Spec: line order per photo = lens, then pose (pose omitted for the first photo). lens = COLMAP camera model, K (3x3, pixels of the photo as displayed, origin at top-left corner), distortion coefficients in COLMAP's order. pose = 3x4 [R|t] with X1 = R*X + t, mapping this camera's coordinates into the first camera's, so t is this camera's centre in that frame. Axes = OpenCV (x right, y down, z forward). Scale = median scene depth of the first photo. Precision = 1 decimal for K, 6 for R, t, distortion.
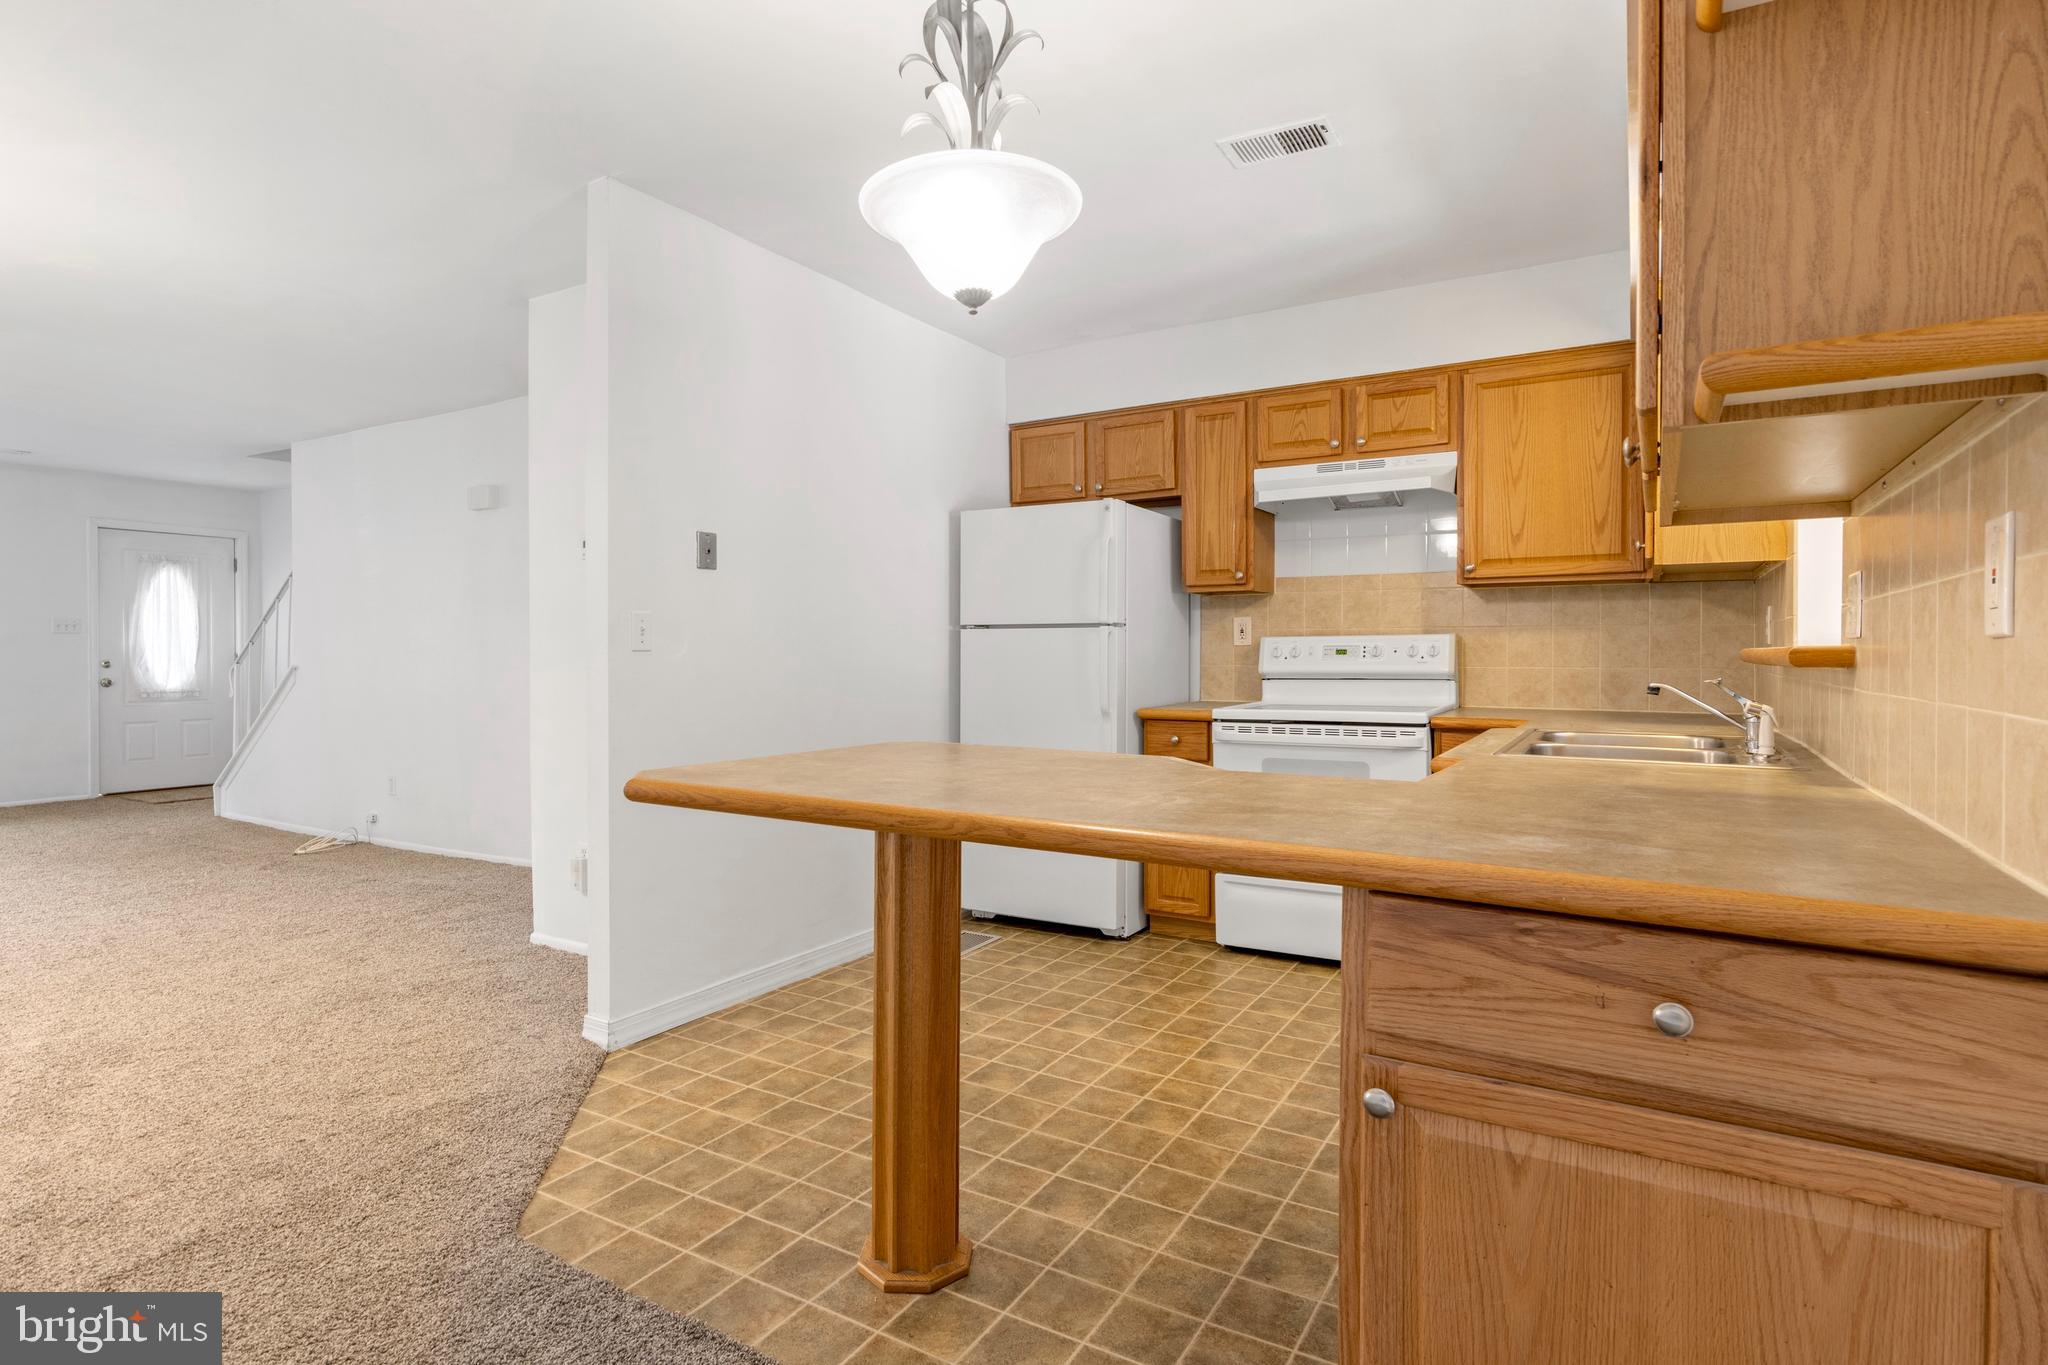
lens RADIAL K [[1059.3, 0, 1017.0], [0, 1059.3, 666.1], [0, 0, 1]] dist [0.015774, -0.005953]
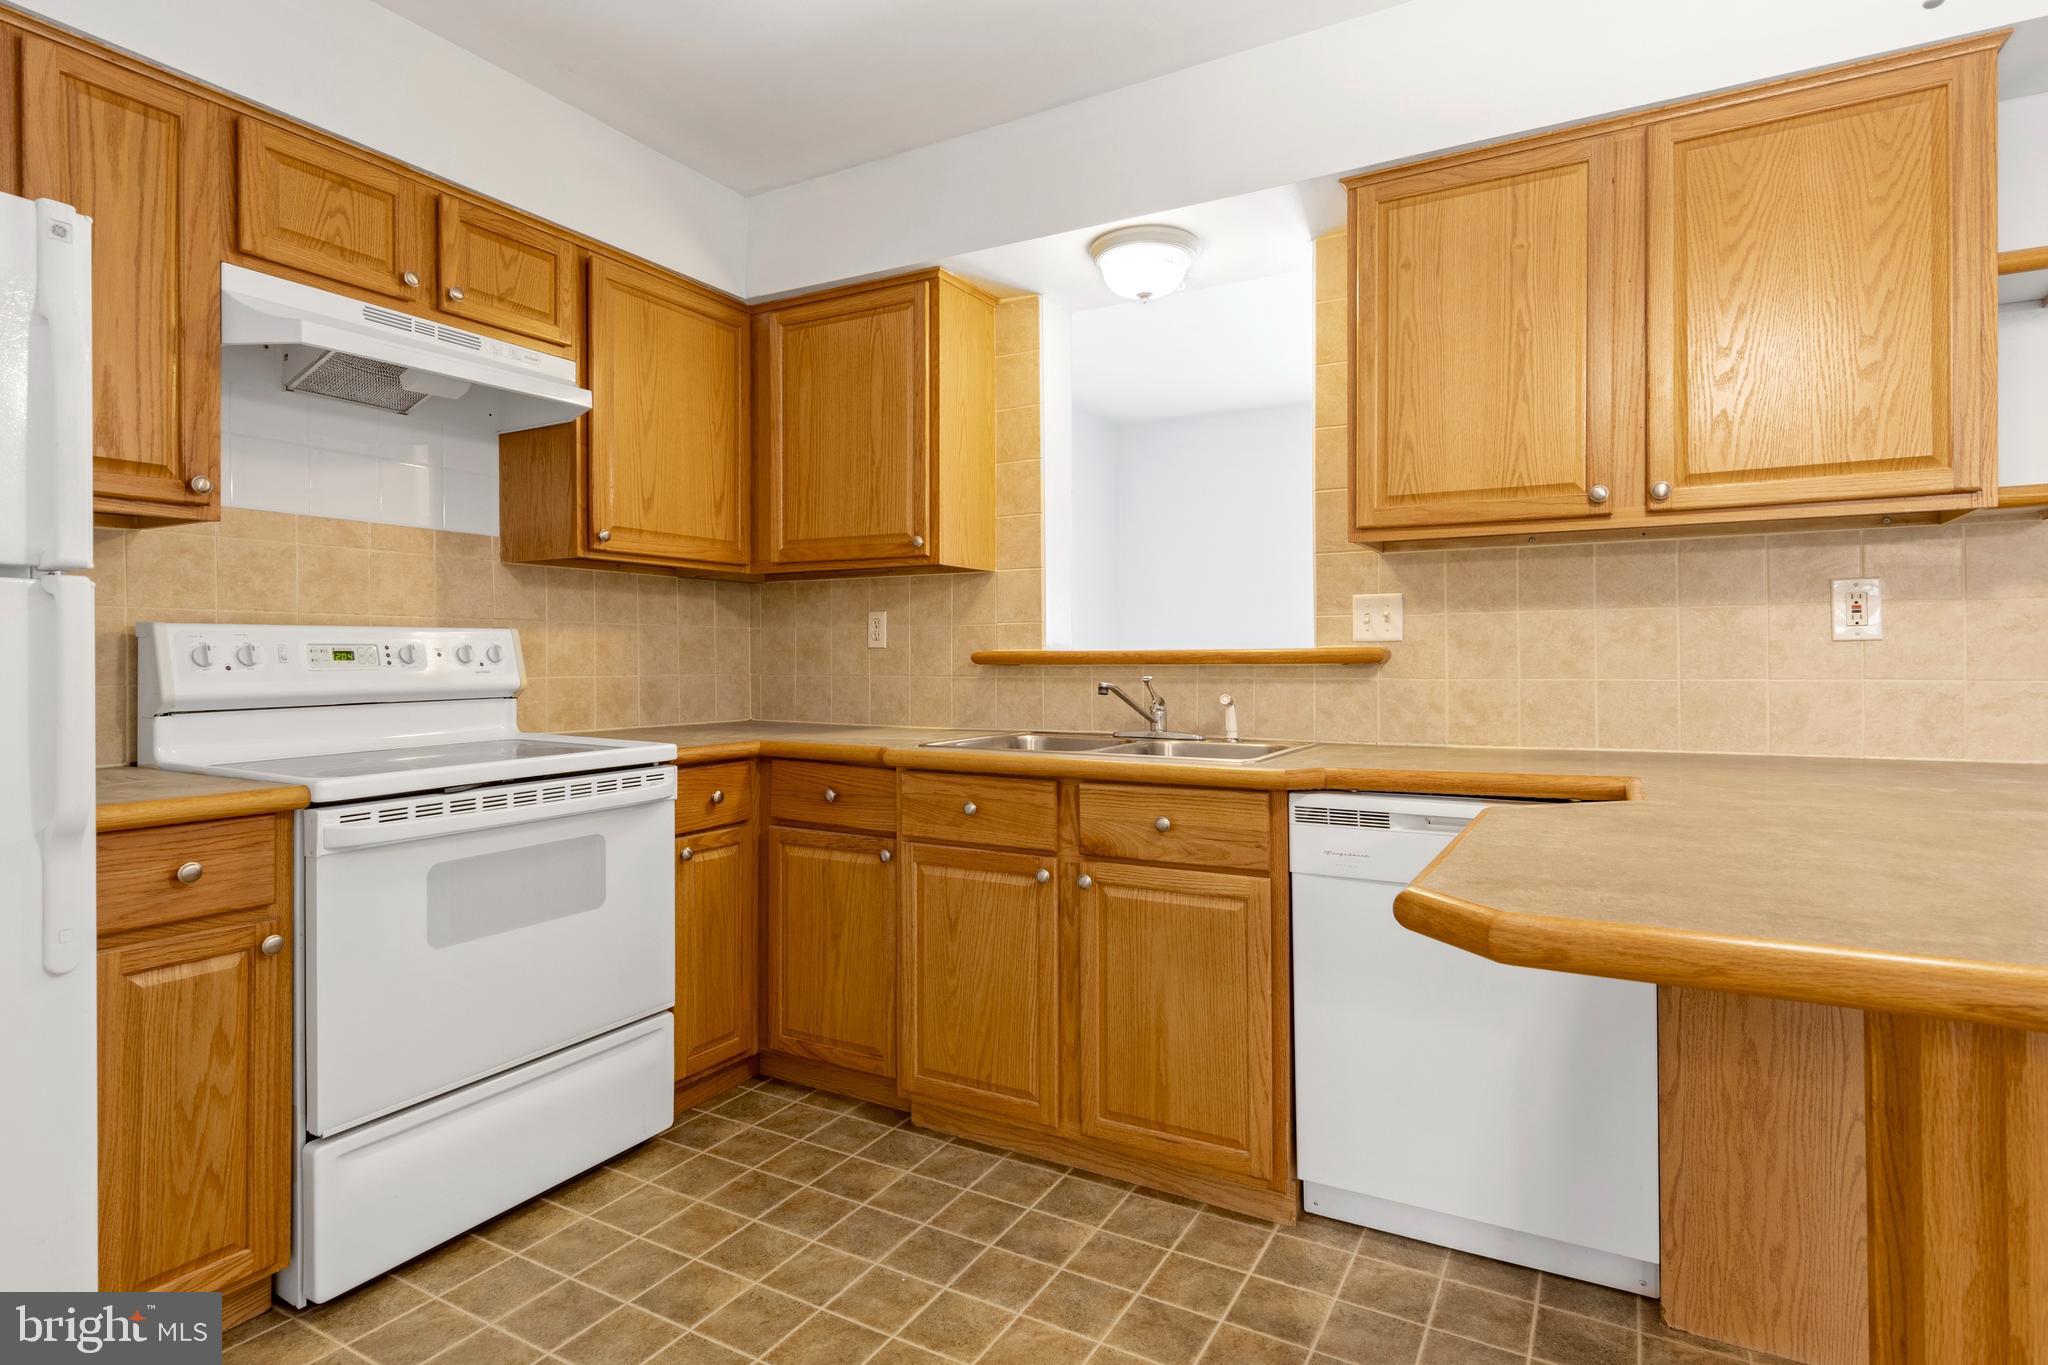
lens RADIAL K [[1059.3, 0, 1037.2], [0, 1059.3, 656.0], [0, 0, 1]] dist [0.015774, -0.005953]
pose [[-0.028697, 0.003077, 0.999583, -0.270907], [0.016716, 0.999857, -0.002598, -0.006045], [-0.999448, 0.016634, -0.028745, 0.704257]]
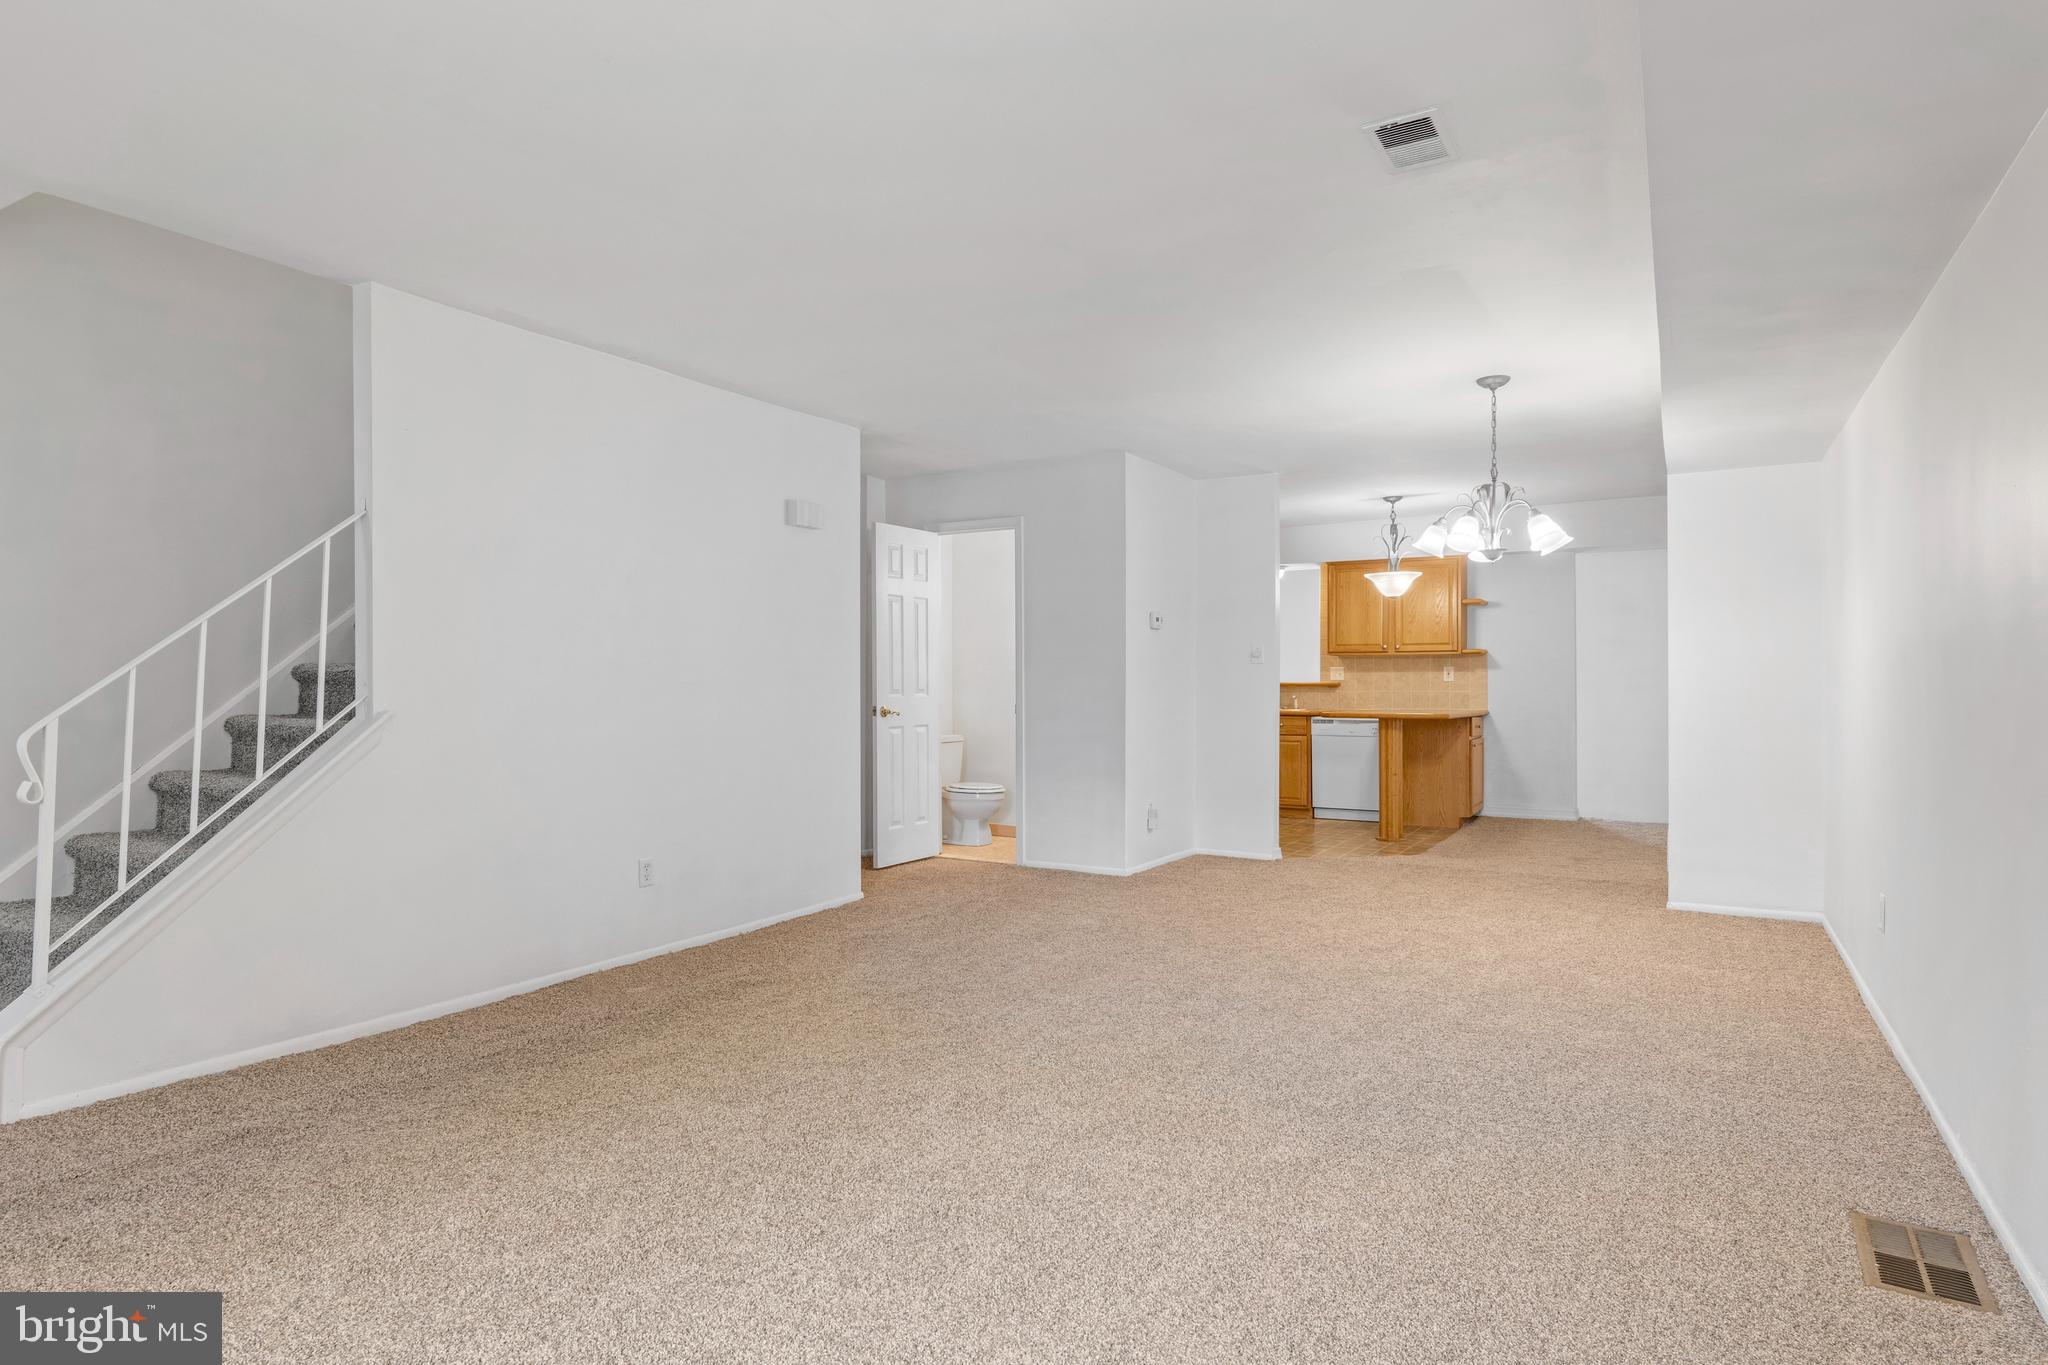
lens RADIAL K [[1124.6, 0, 1021.9], [0, 1124.6, 679.3], [0, 0, 1]] dist [0.001989, 0.000068]
pose [[0.006318, 0.001655, 0.999979, -2.113205], [0.014118, 0.999899, -0.001744, -0.021671], [-0.999880, 0.014128, 0.006294, 1.156890]]
